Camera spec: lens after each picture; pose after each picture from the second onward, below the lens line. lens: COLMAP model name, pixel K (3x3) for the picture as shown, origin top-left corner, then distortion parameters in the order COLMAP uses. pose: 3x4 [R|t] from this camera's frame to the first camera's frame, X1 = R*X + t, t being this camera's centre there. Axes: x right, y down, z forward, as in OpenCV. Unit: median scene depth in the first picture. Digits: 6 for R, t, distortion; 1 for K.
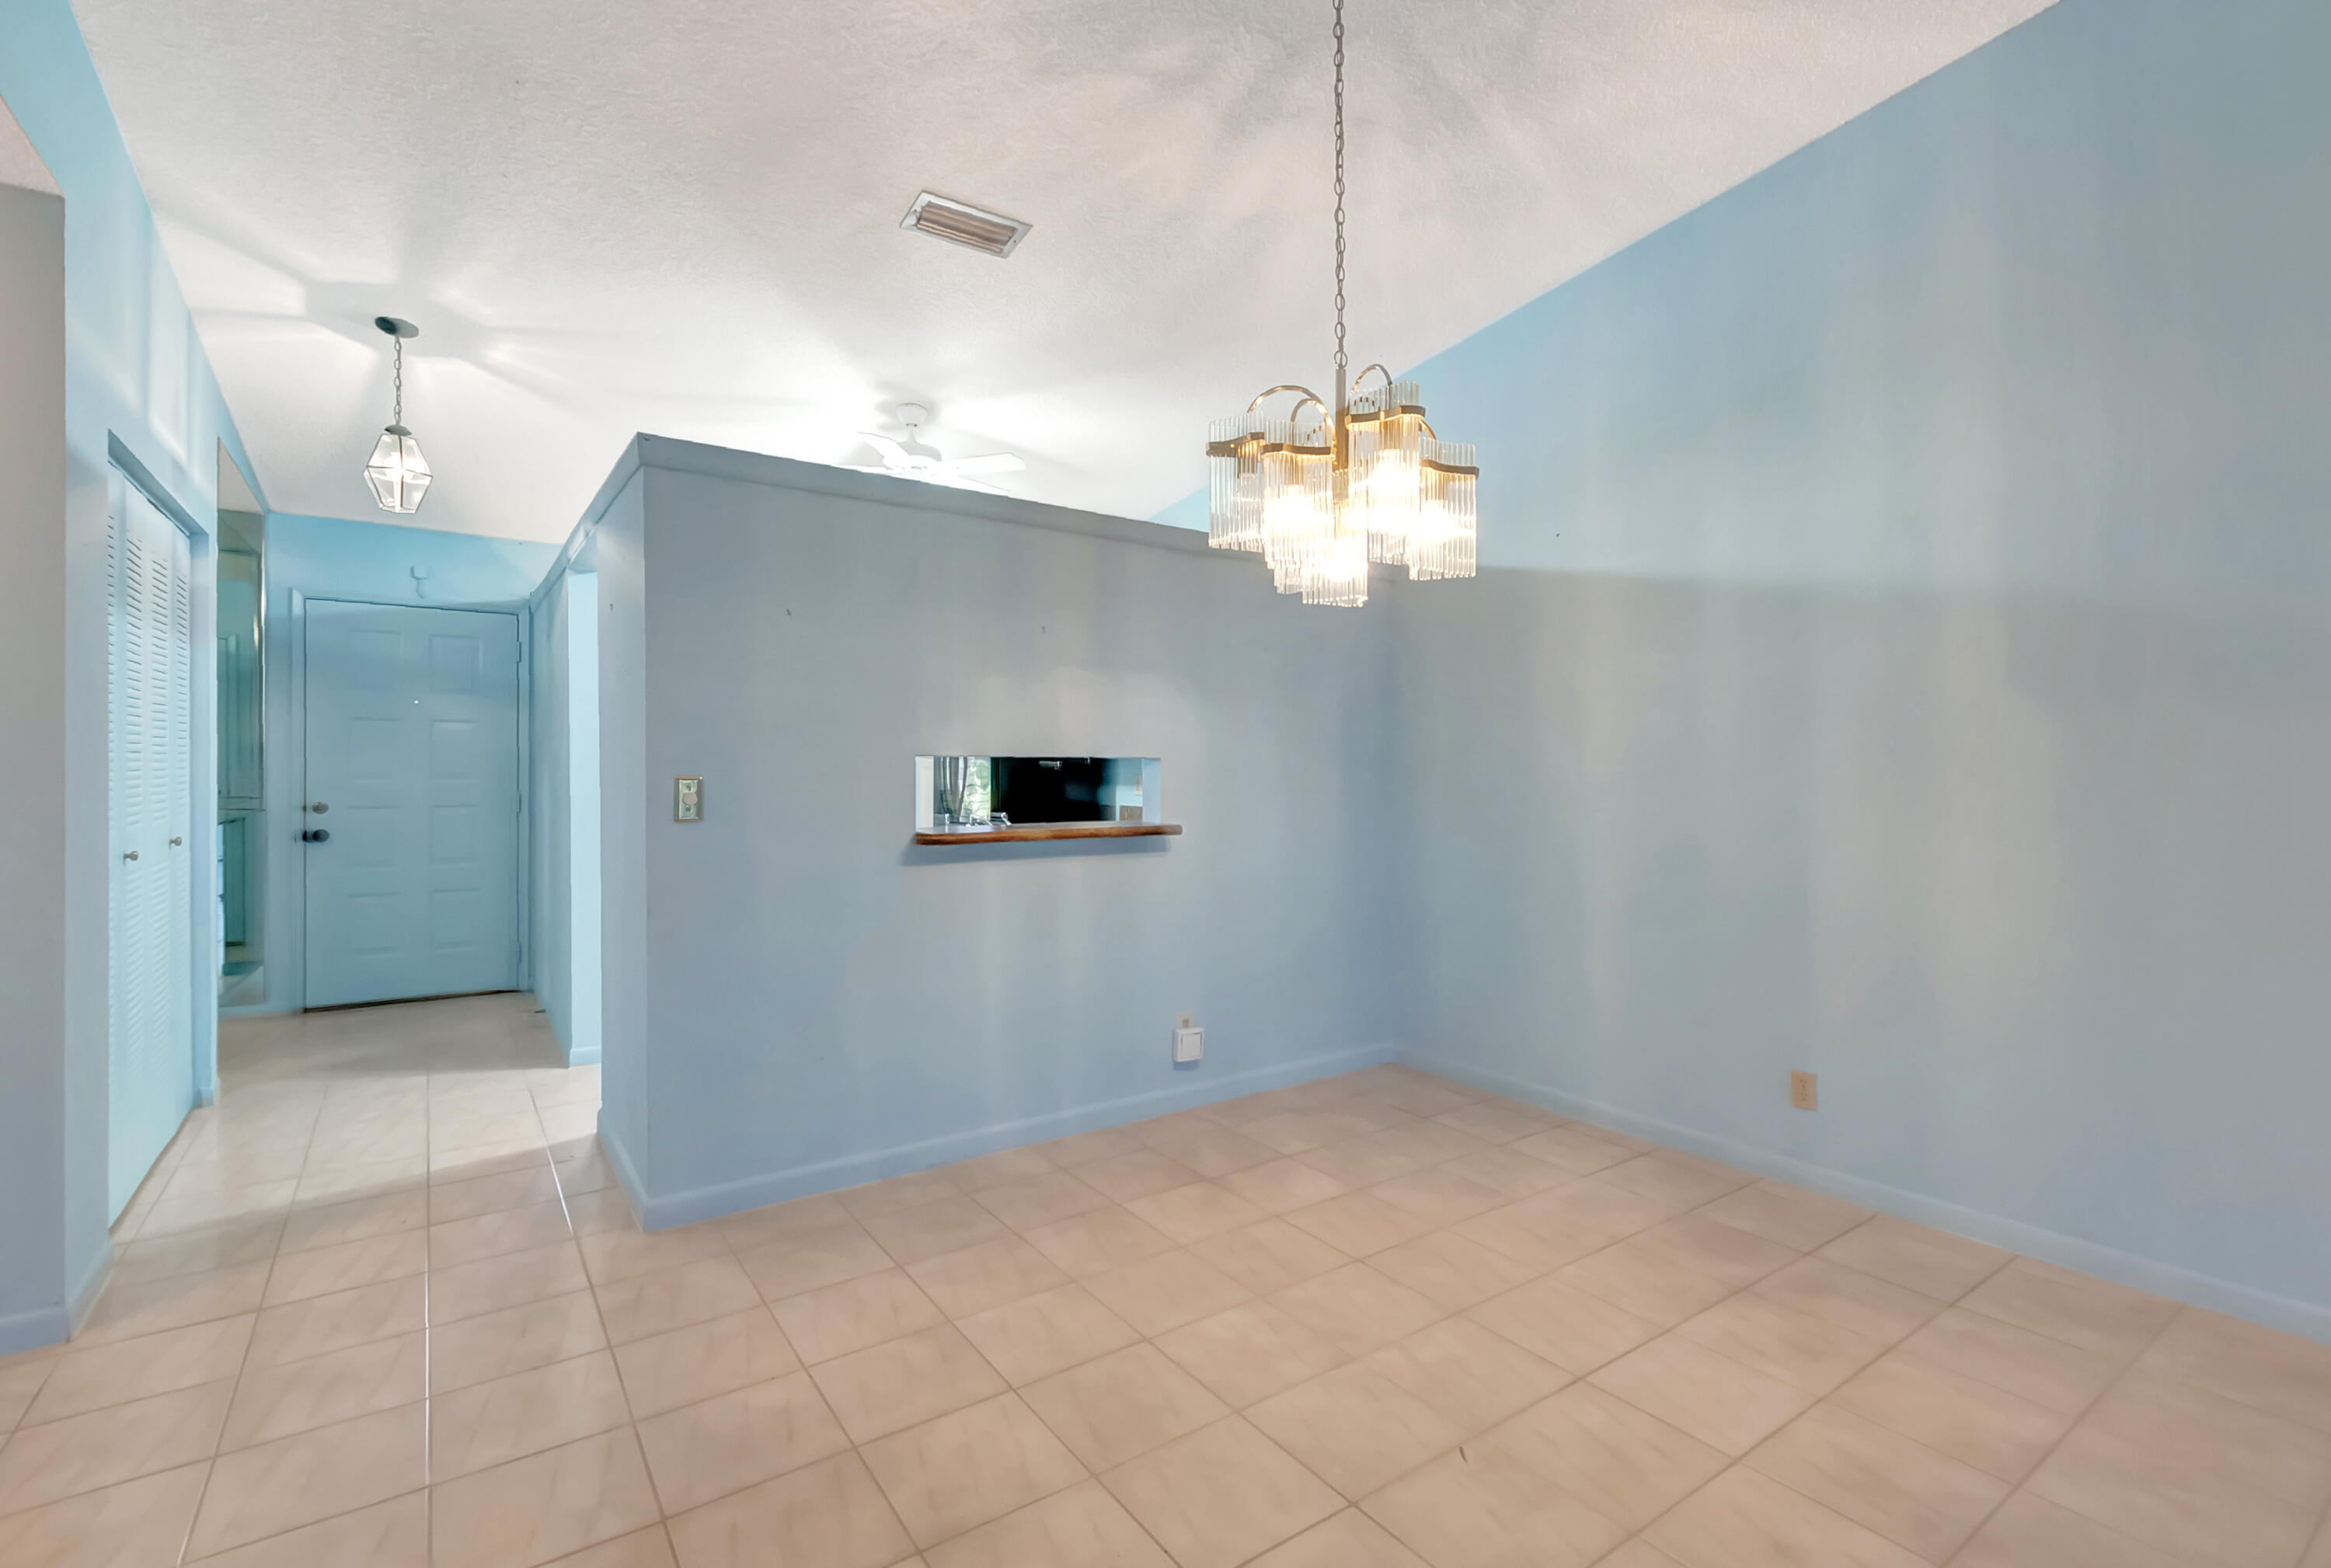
lens RADIAL K [[1057.0, 0, 1165.5], [0, 1057.0, 784.0], [0, 0, 1]] dist [0.029330, -0.026981]
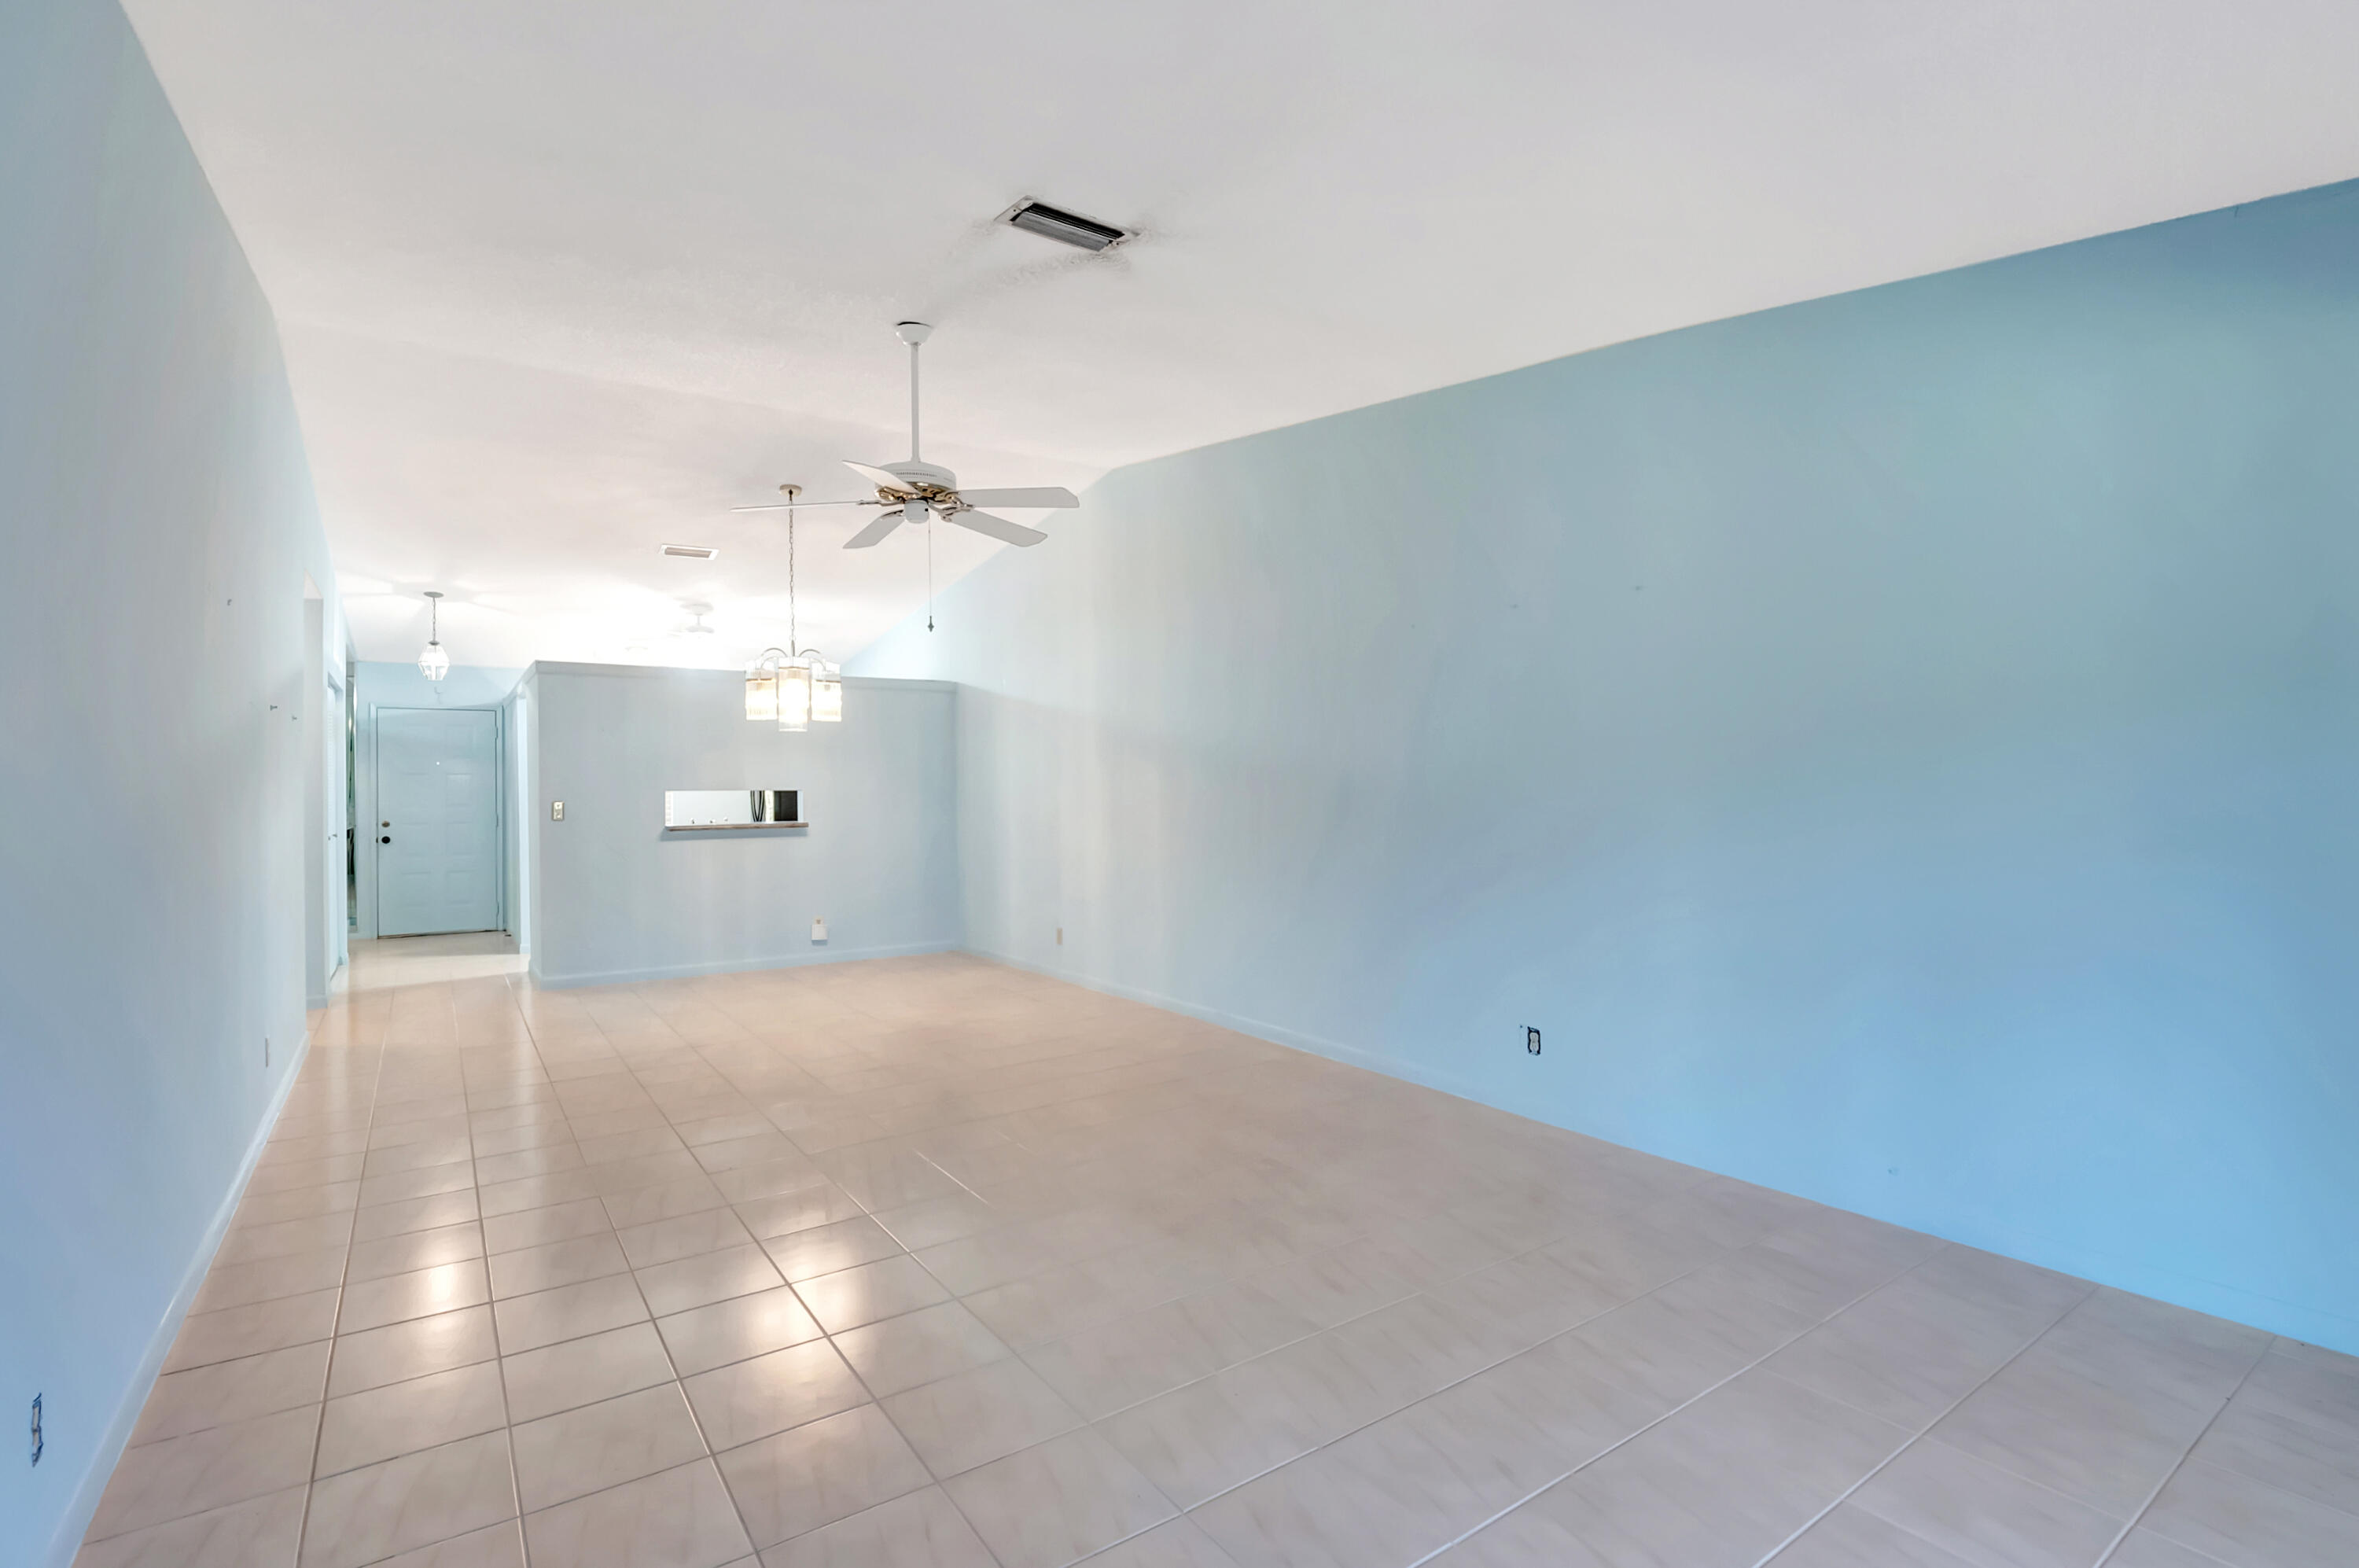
lens RADIAL K [[1093.2, 0, 1176.5], [0, 1093.2, 795.7], [0, 0, 1]] dist [-0.016322, -0.000027]
pose [[0.999850, -0.017171, -0.002322, 0.722946], [0.017133, 0.999736, -0.015312, 0.030997], [0.002584, 0.015270, 0.999880, -1.099239]]
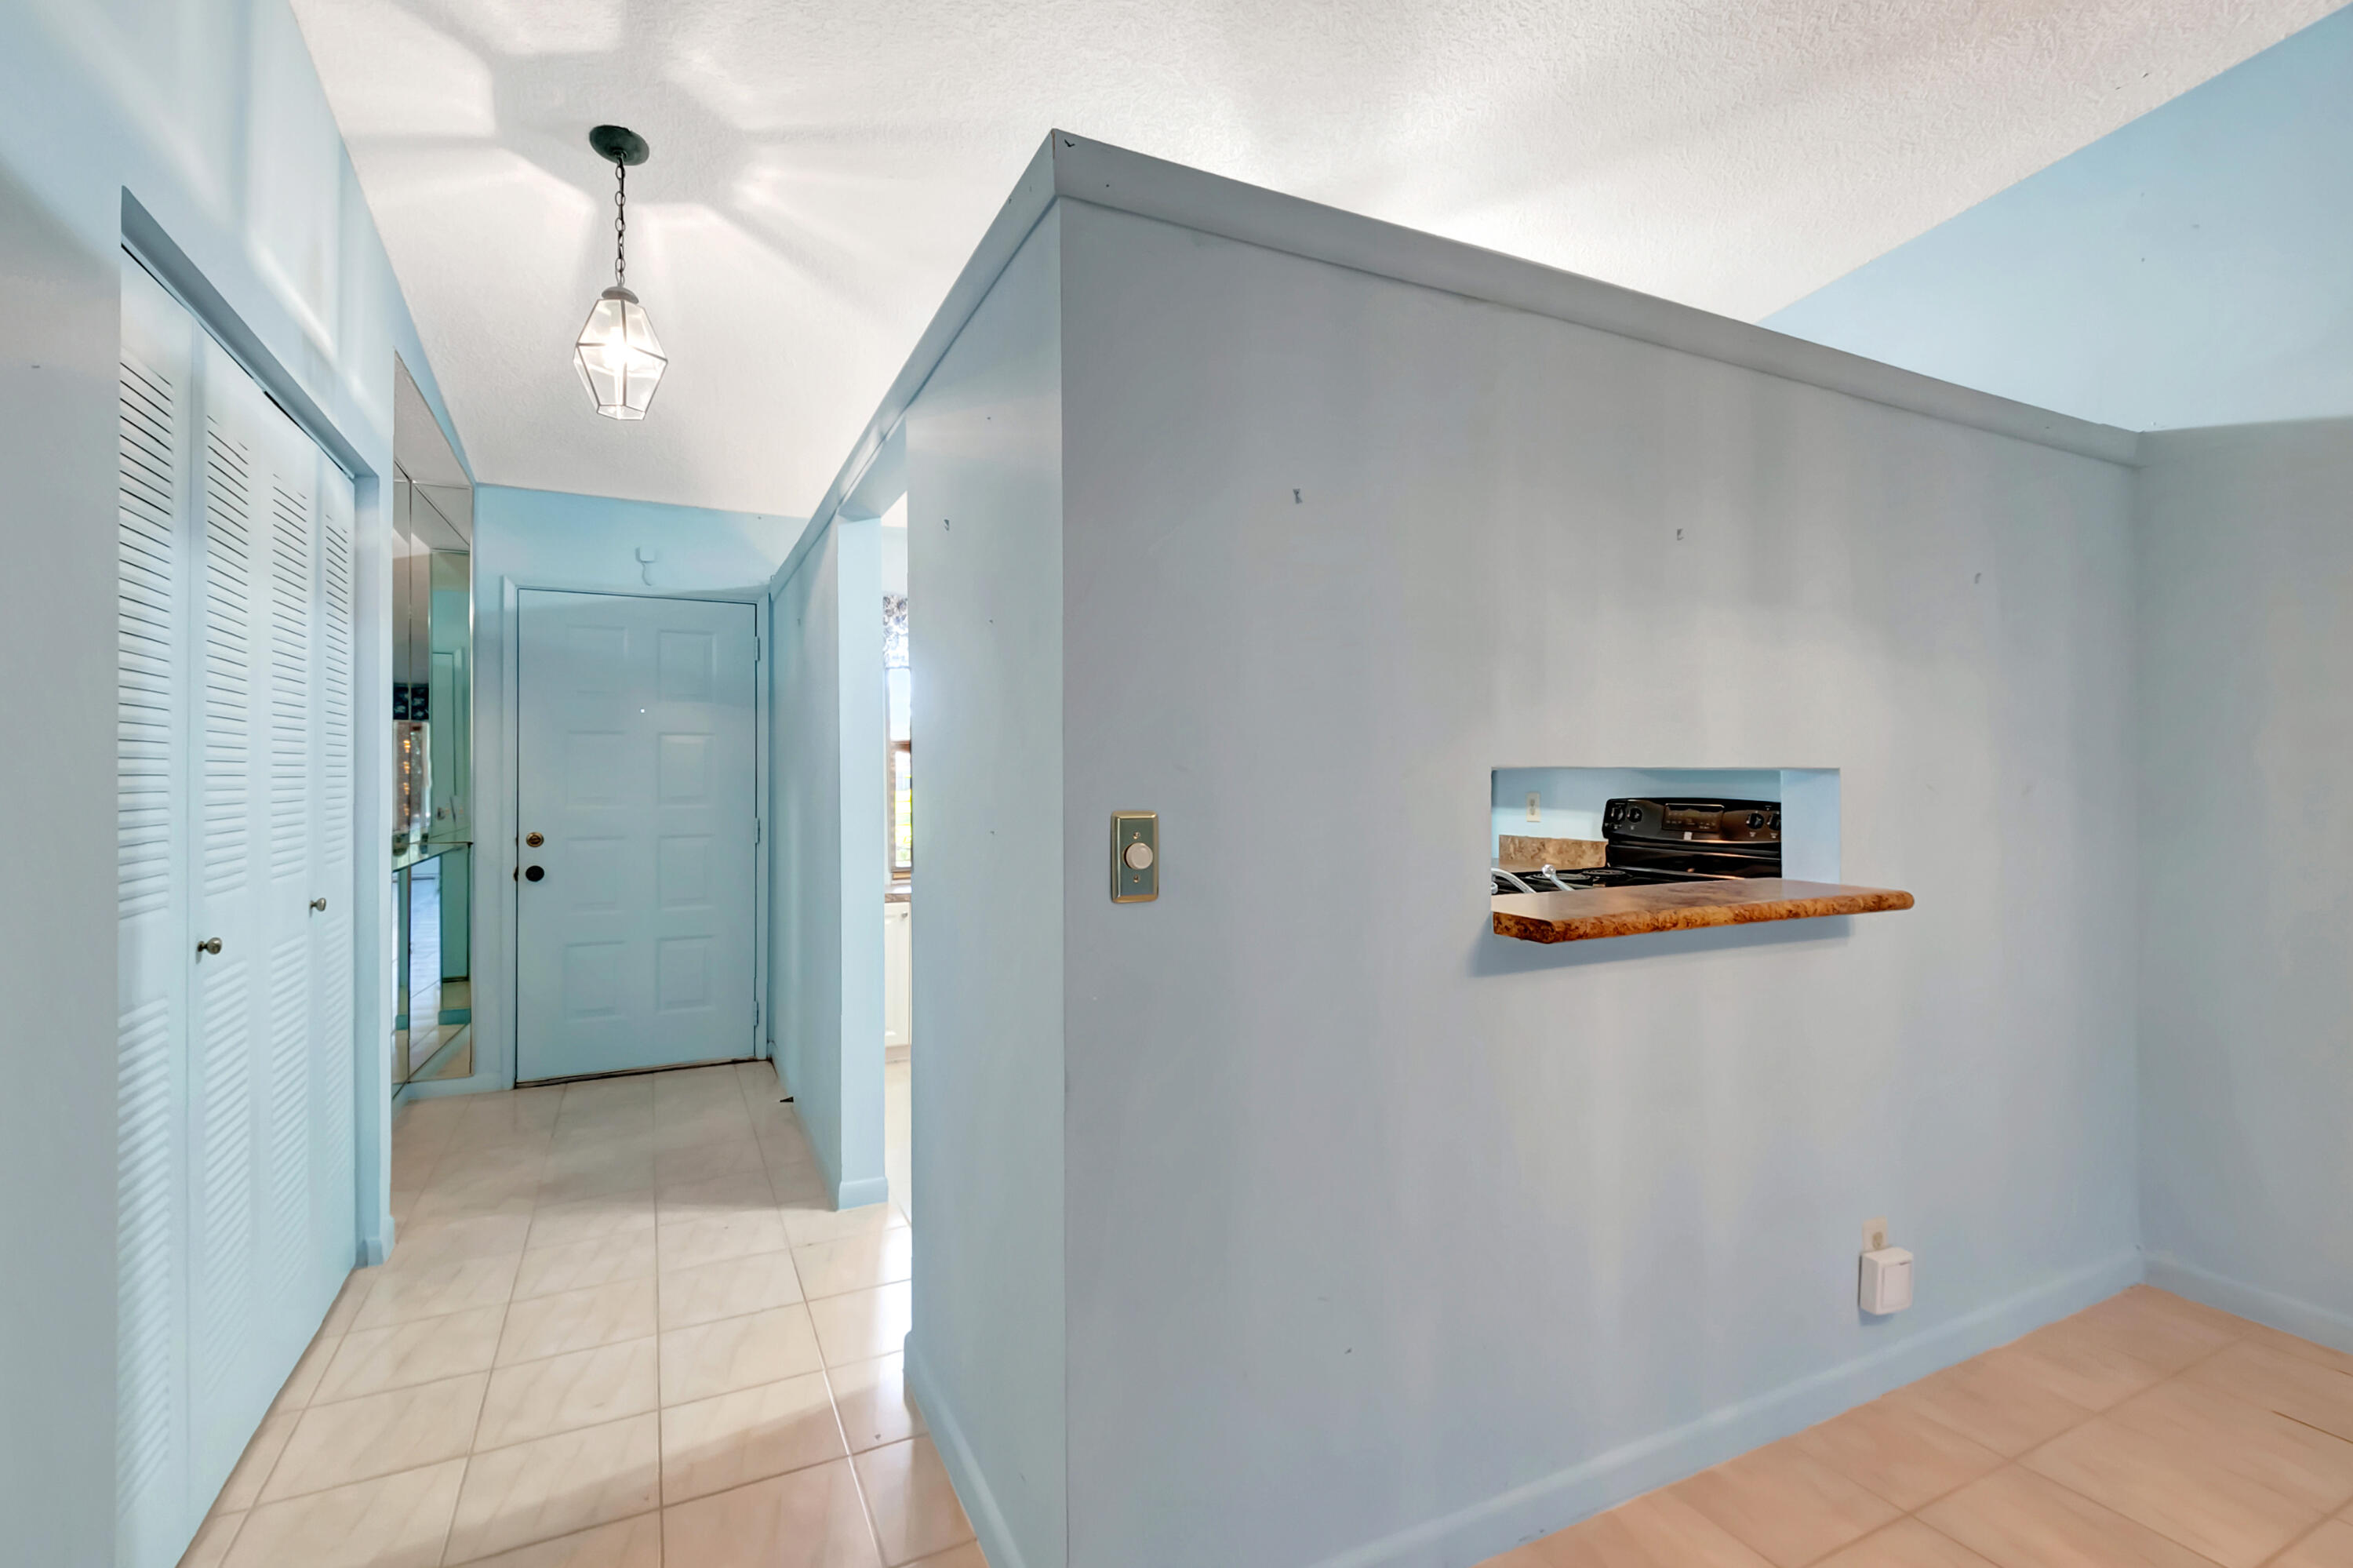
lens RADIAL K [[1036.2, 0, 1174.2], [0, 1036.2, 785.4], [0, 0, 1]] dist [0.015133, -0.012617]
pose [[0.990228, -0.007545, -0.139255, -0.270219], [0.005441, 0.999865, -0.015480, -0.009924], [0.139353, 0.014571, 0.990136, 0.382111]]
